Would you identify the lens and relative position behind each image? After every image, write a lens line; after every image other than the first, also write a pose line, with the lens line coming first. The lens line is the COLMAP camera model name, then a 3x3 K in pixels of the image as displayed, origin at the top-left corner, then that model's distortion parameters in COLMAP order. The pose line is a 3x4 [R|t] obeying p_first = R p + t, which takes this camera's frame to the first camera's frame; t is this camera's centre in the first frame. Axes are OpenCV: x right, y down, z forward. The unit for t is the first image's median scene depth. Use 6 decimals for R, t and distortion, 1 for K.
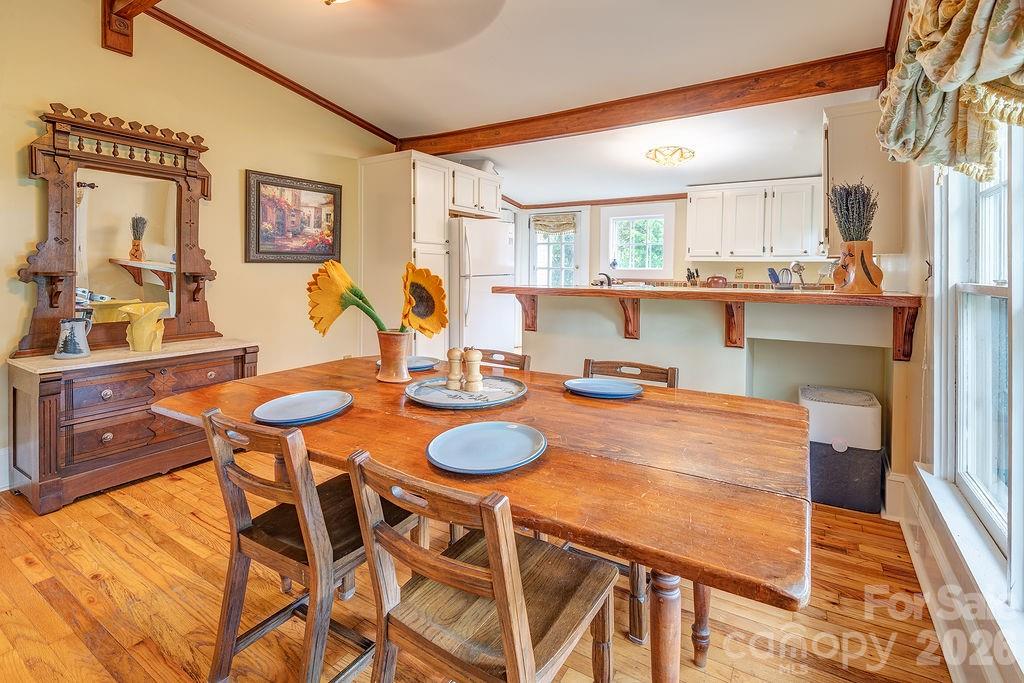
lens RADIAL K [[455.5, 0, 533.3], [0, 455.5, 271.1], [0, 0, 1]] dist [0.001284, 0.000006]
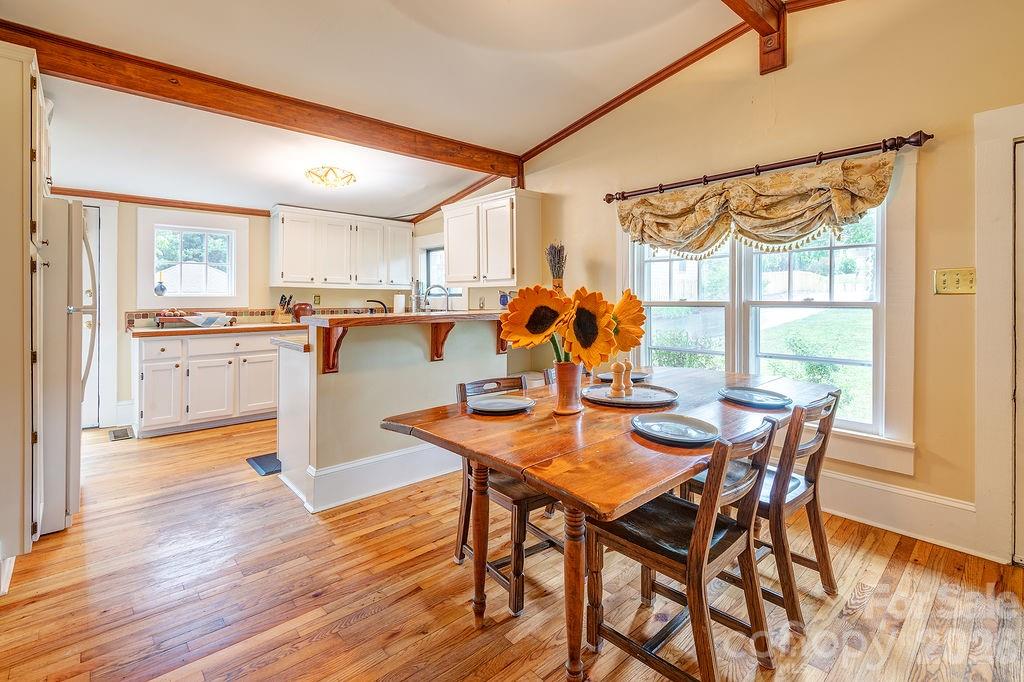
lens RADIAL K [[483.6, 0, 506.1], [0, 483.6, 297.4], [0, 0, 1]] dist [0.012121, -0.008218]
pose [[0.310486, -0.004066, 0.950569, -0.496160], [0.006306, 0.999978, 0.002218, -0.000523], [-0.950557, 0.005306, 0.310505, 0.300013]]
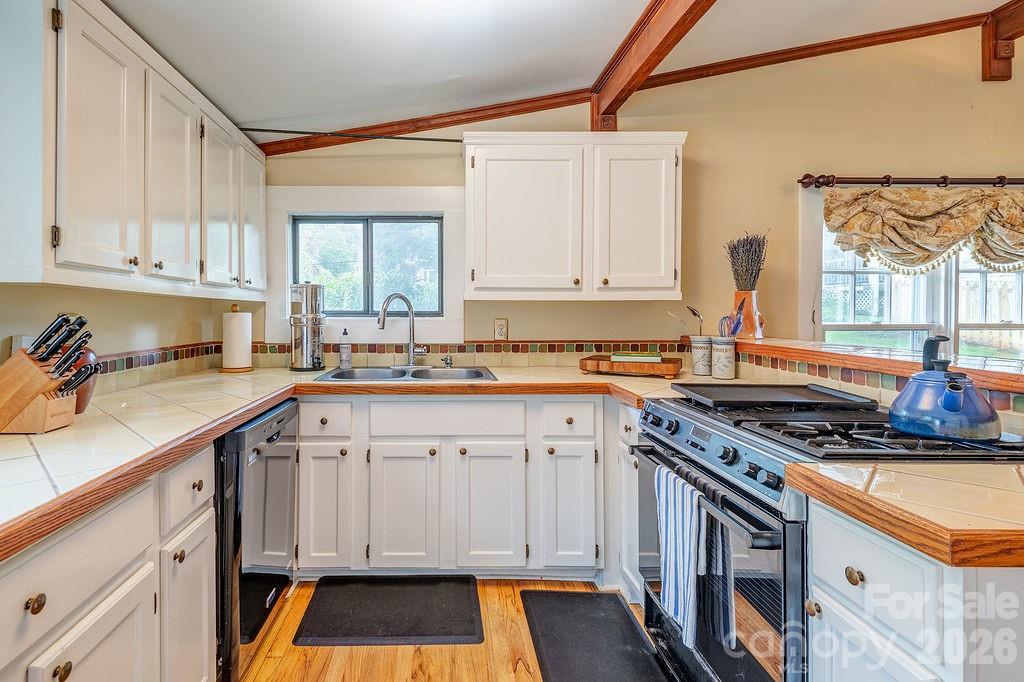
lens RADIAL K [[499.7, 0, 478.4], [0, 499.7, 310.0], [0, 0, 1]] dist [0.009436, -0.001171]
pose [[-0.516720, -0.000037, 0.856155, 0.002779], [0.001831, 0.999998, 0.001148, -0.009544], [-0.856153, 0.002160, -0.516718, 1.023323]]
